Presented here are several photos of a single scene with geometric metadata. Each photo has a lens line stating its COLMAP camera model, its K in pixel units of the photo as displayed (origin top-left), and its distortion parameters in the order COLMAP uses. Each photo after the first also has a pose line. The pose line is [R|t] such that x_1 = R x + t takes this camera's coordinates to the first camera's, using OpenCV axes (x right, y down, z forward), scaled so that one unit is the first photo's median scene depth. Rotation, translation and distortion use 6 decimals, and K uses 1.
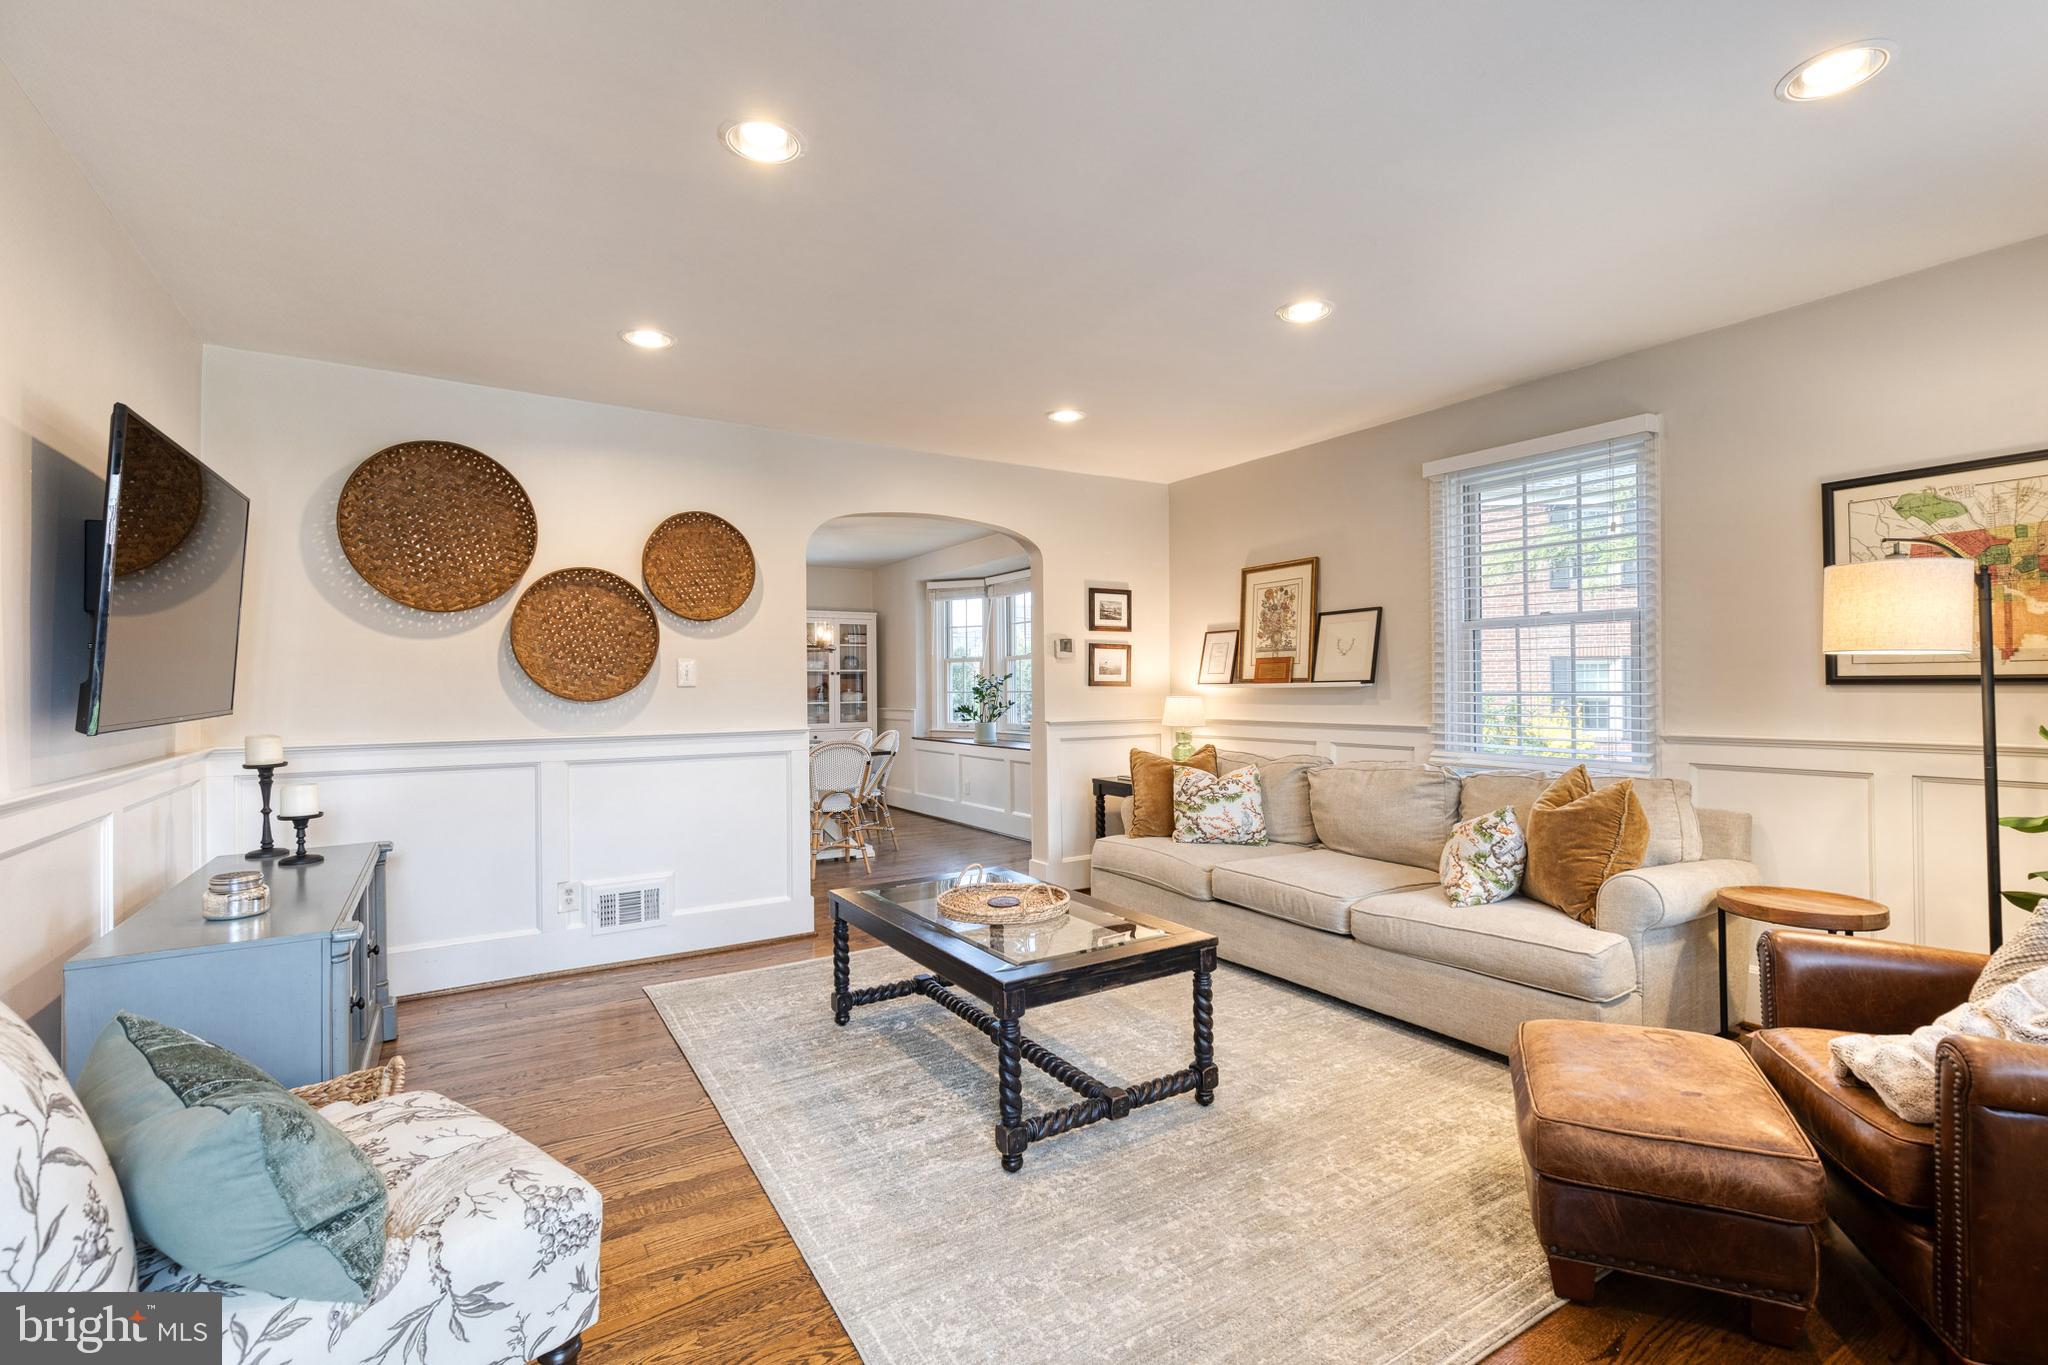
lens RADIAL K [[940.4, 0, 1041.4], [0, 940.4, 681.7], [0, 0, 1]] dist [0.008263, -0.000198]
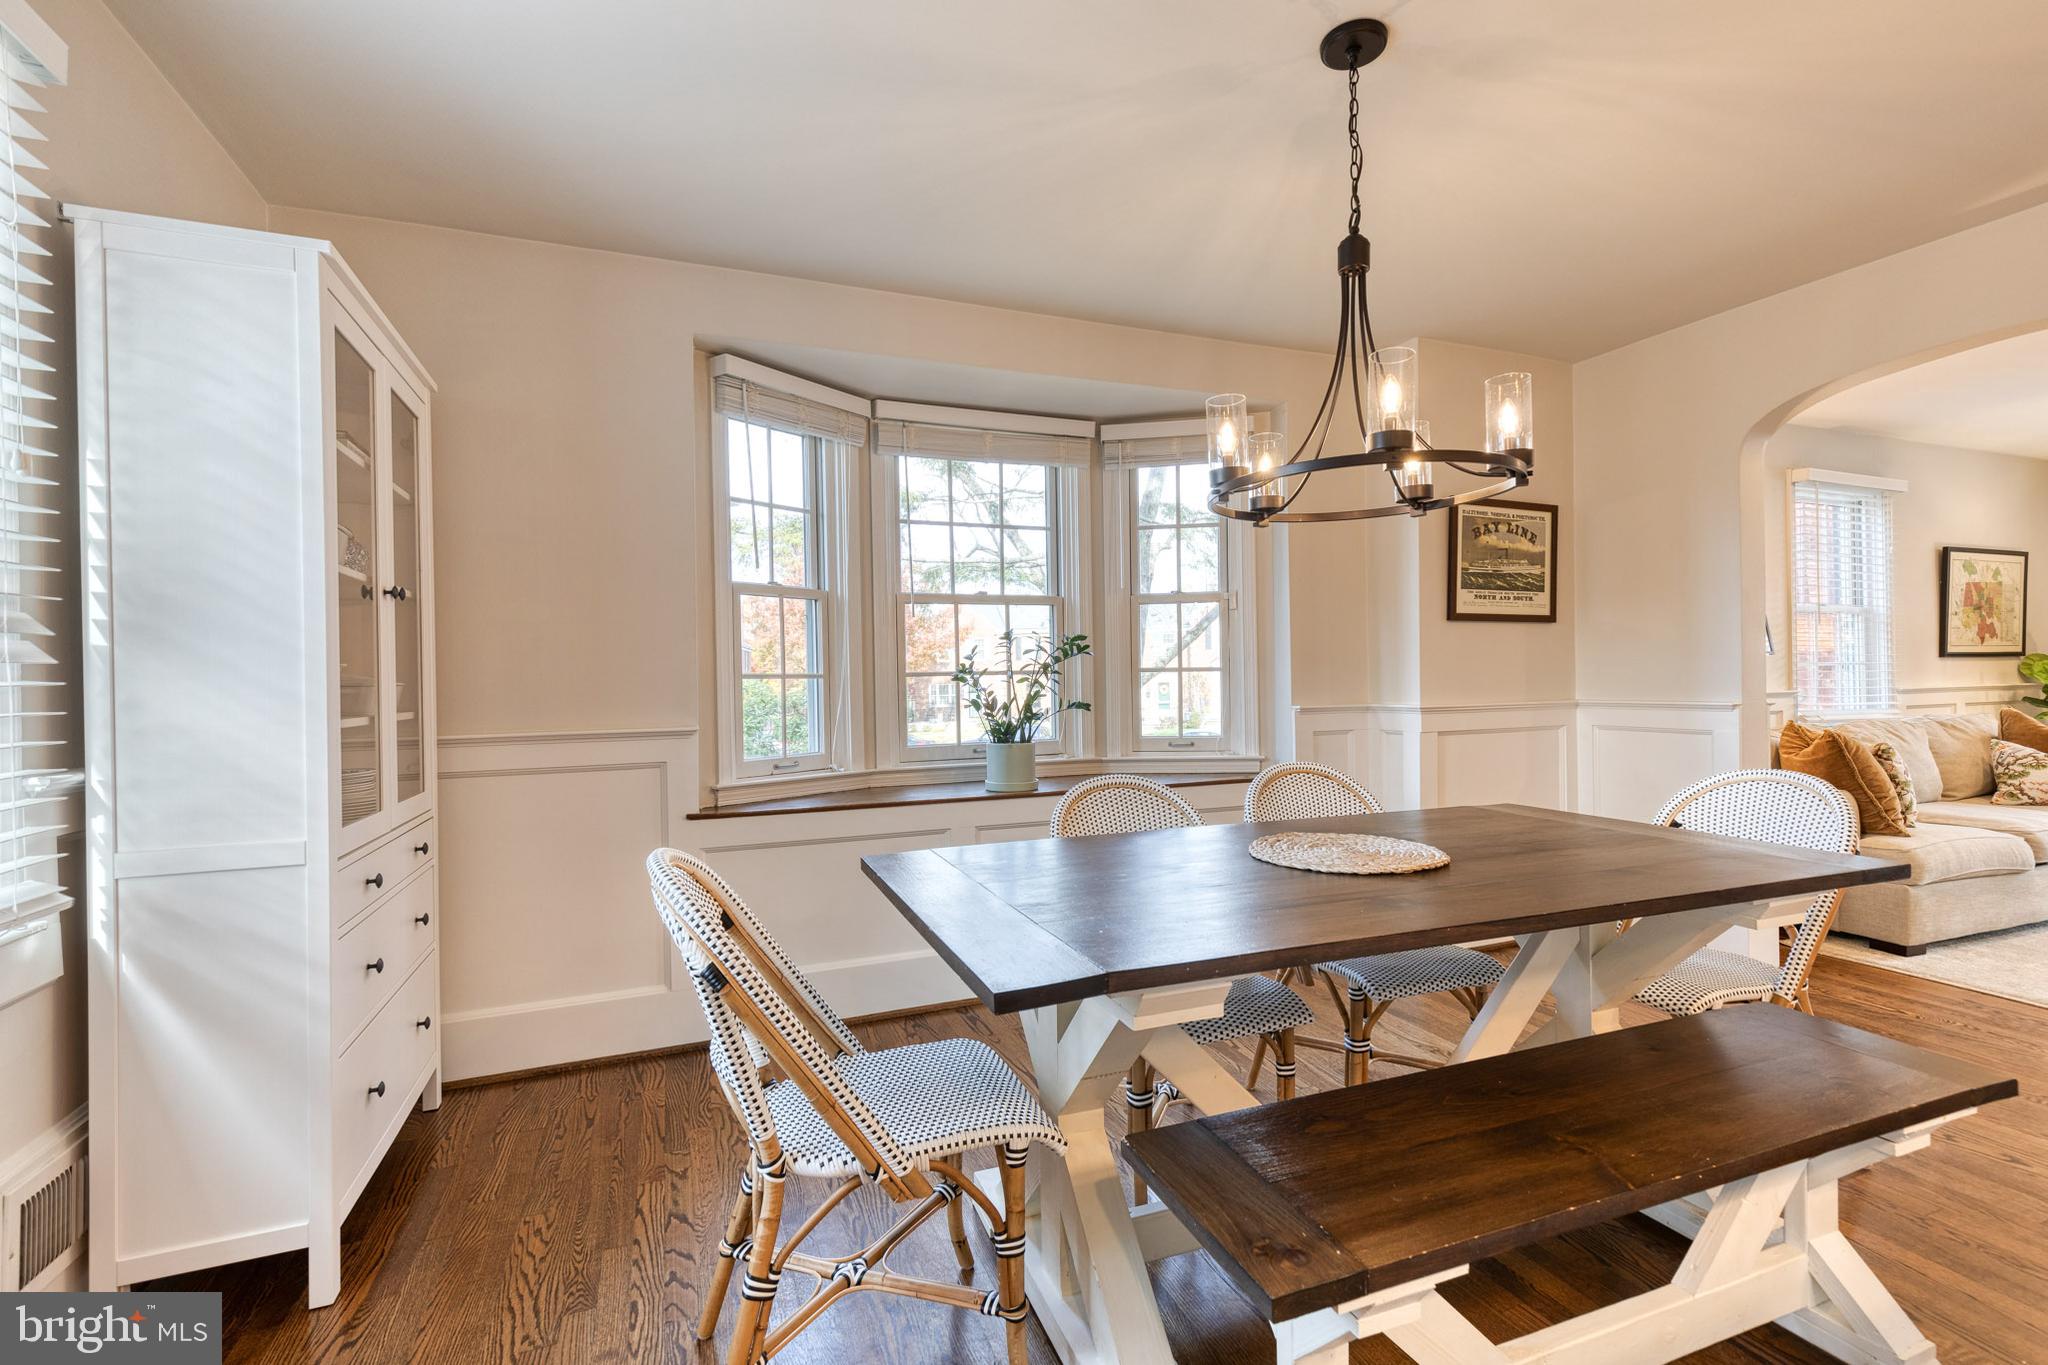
lens RADIAL K [[919.1, 0, 1041.4], [0, 919.1, 681.5], [0, 0, 1]] dist [0.010835, -0.003031]
pose [[0.185913, 0.004278, 0.982557, -0.429747], [0.012006, 0.999906, -0.006625, 0.016819], [-0.982493, 0.013028, 0.185844, 0.829045]]
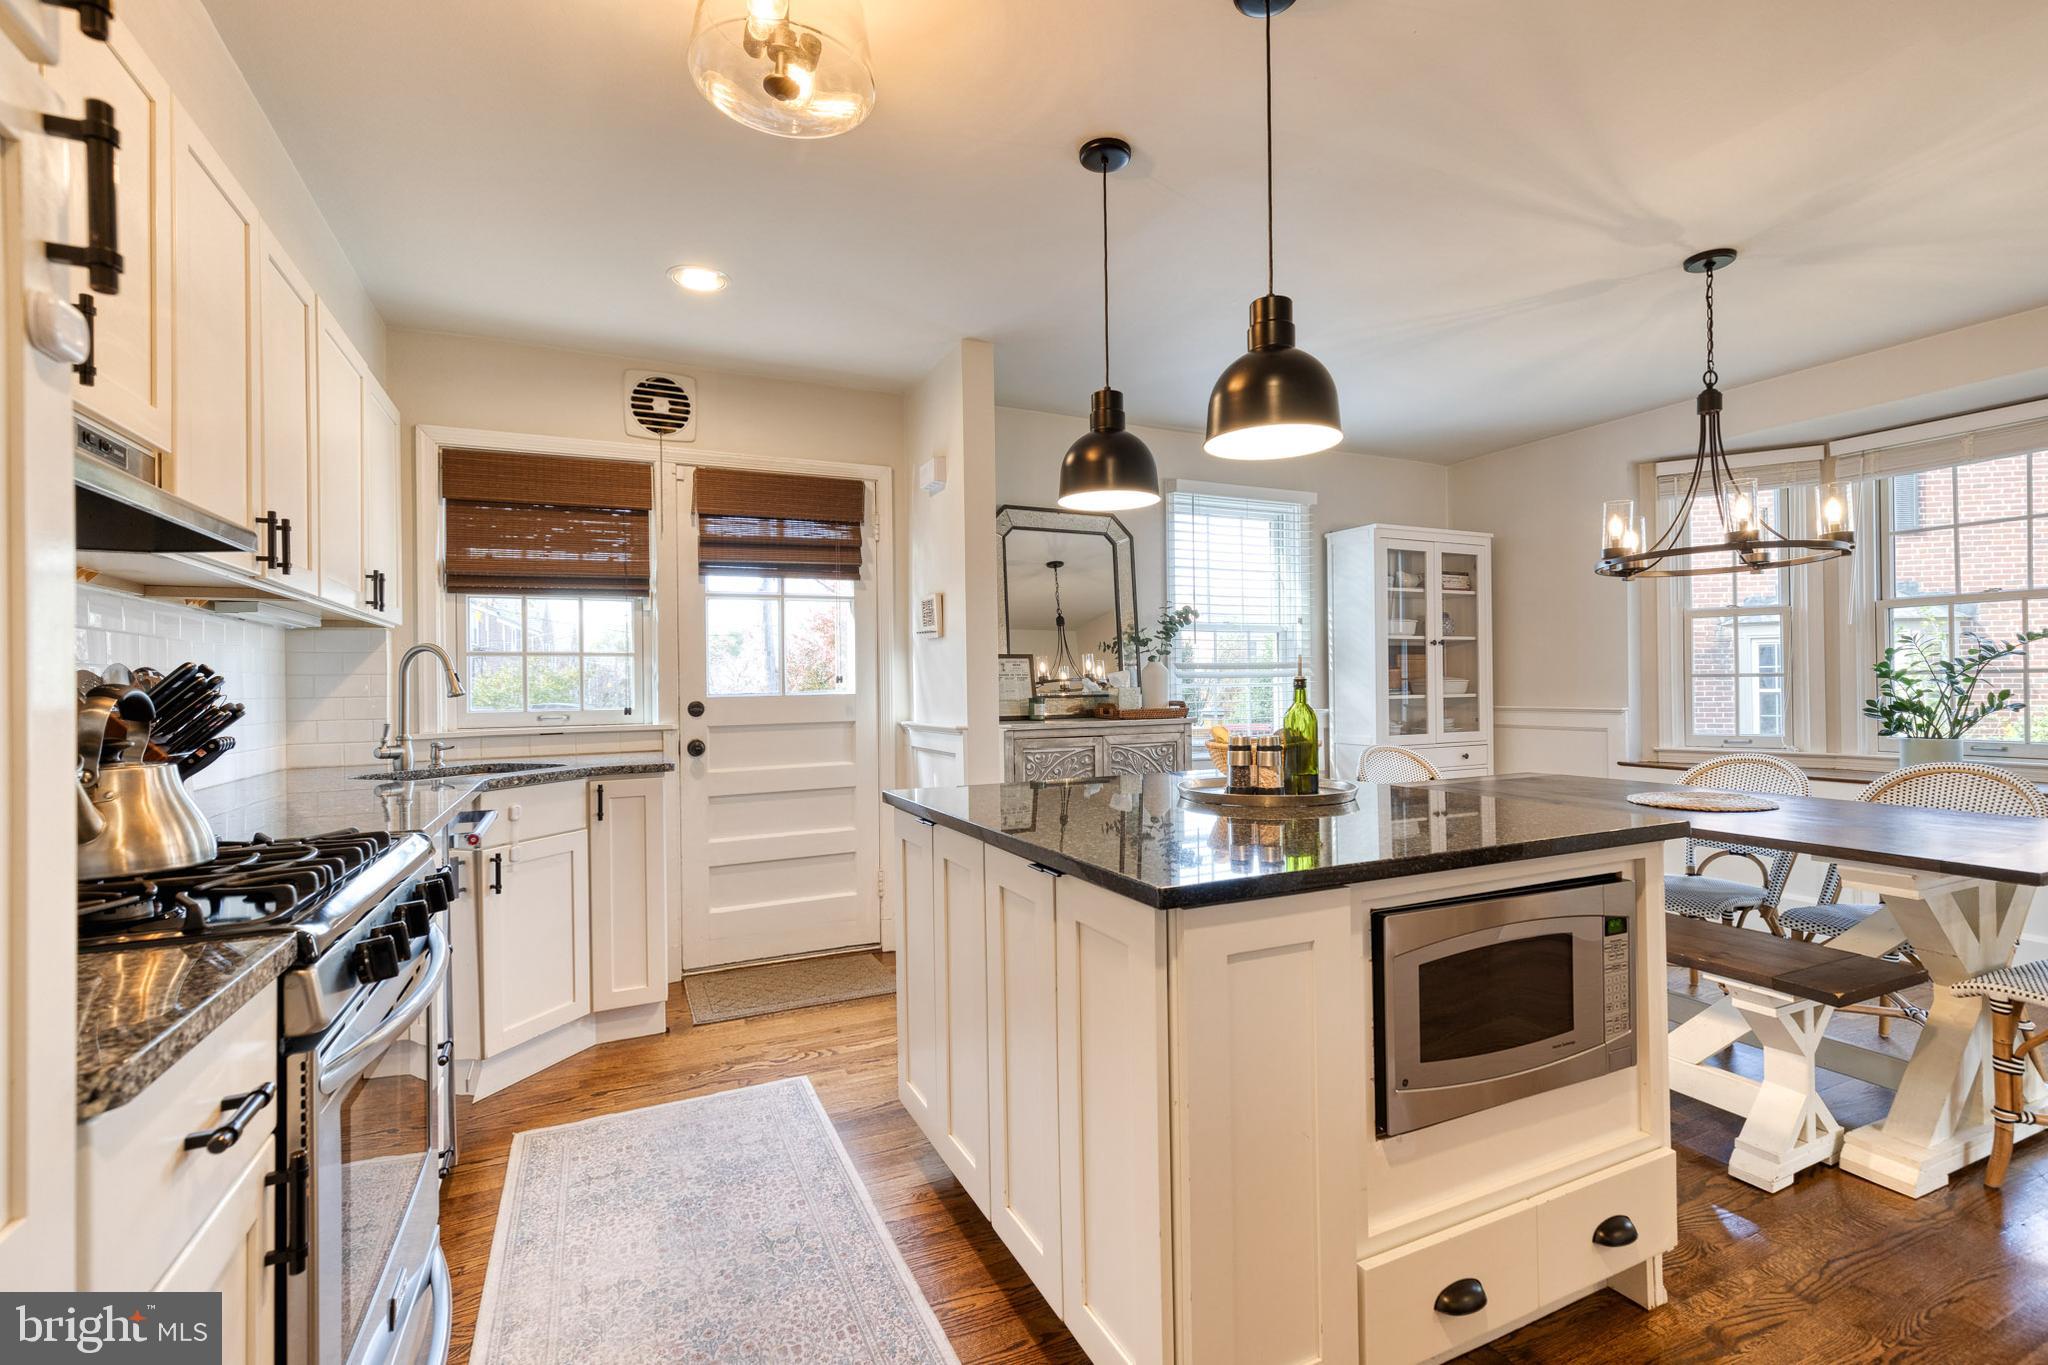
lens RADIAL K [[924.1, 0, 1043.9], [0, 924.1, 679.6], [0, 0, 1]] dist [0.011431, -0.000150]
pose [[0.992942, -0.001285, -0.118595, -0.396078], [0.001054, 0.999997, -0.002006, 0.013972], [0.118598, 0.001867, 0.992941, 0.455946]]
